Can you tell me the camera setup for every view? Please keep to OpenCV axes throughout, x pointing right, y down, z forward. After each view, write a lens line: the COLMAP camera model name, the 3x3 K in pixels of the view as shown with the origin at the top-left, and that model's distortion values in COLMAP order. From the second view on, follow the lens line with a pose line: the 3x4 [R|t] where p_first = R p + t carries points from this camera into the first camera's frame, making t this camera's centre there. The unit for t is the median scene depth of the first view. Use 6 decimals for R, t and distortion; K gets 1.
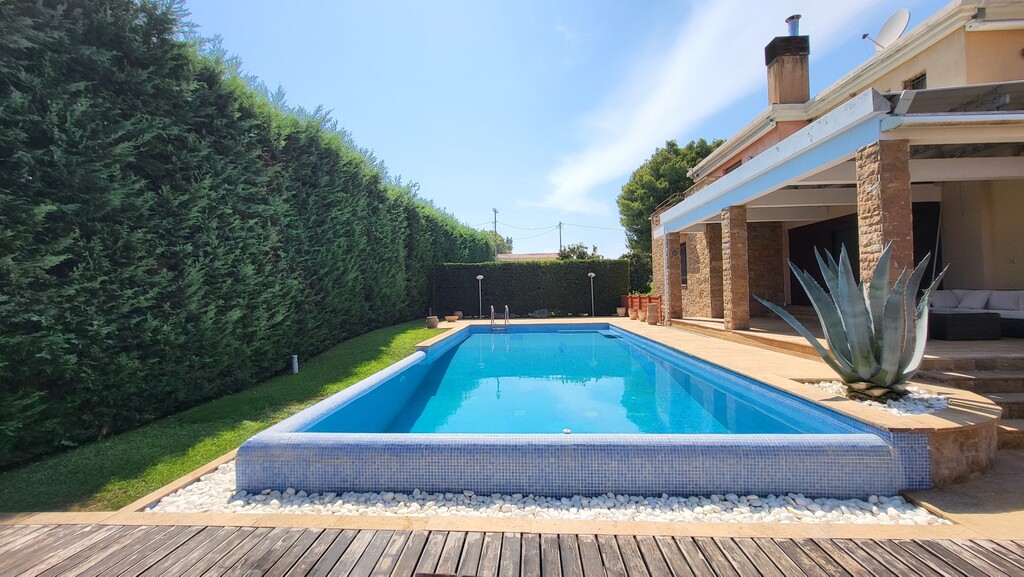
lens RADIAL K [[404.9, 0, 515.1], [0, 404.9, 286.3], [0, 0, 1]] dist [-0.000678, -0.000011]
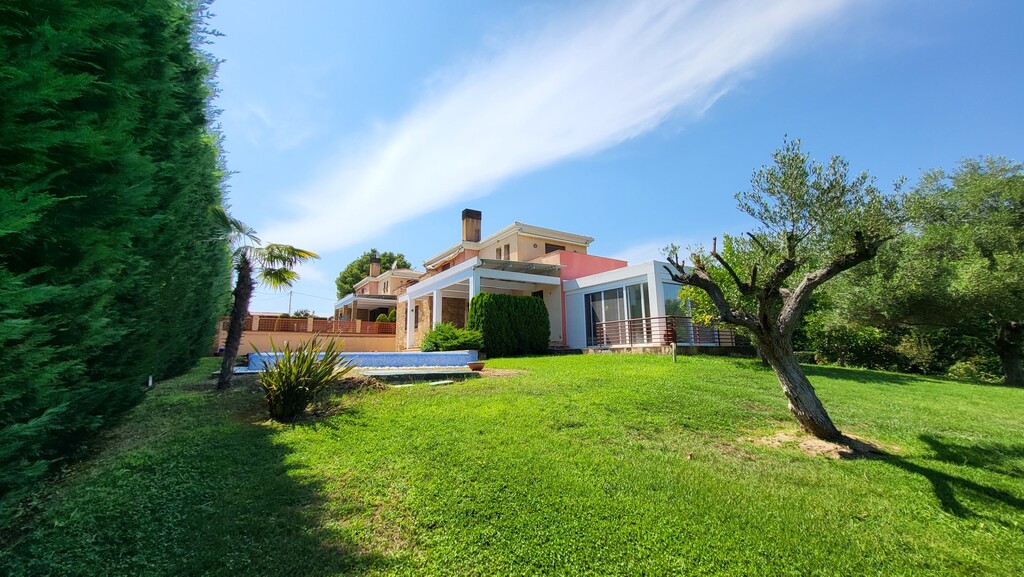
lens RADIAL K [[400.9, 0, 507.2], [0, 400.9, 287.1], [0, 0, 1]] dist [-0.007822, -0.000023]
pose [[0.808249, 0.110734, 0.578335, -0.102412], [-0.016306, 0.985991, -0.165999, 0.053203], [-0.588615, 0.124739, 0.798732, -0.627578]]
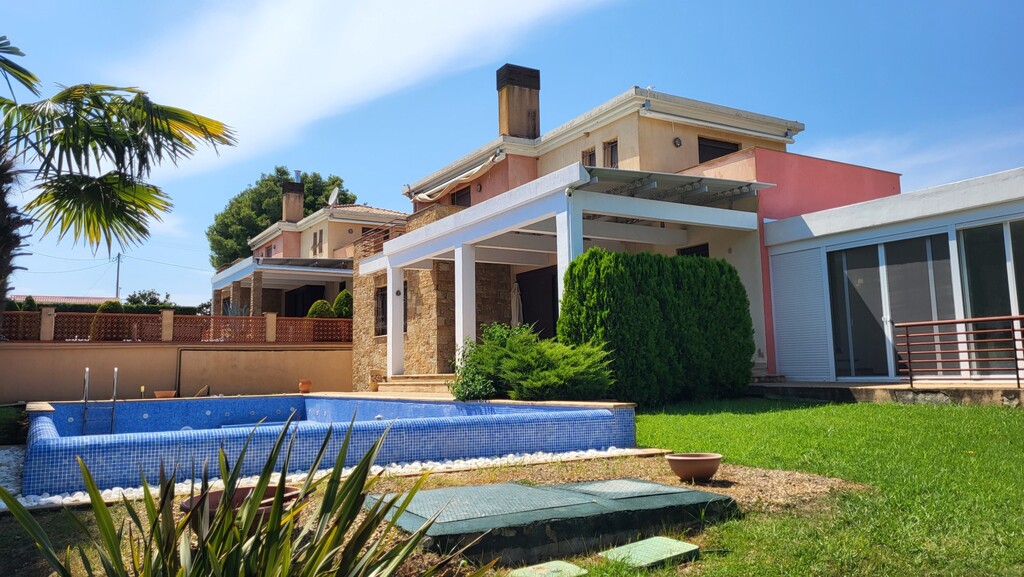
lens RADIAL K [[770.9, 0, 515.7], [0, 770.9, 282.5], [0, 0, 1]] dist [0.032047, -0.015956]
pose [[0.821683, 0.071133, 0.565488, -0.096266], [-0.008082, 0.993535, -0.113235, 0.044790], [-0.569887, 0.088473, 0.816946, -0.557906]]
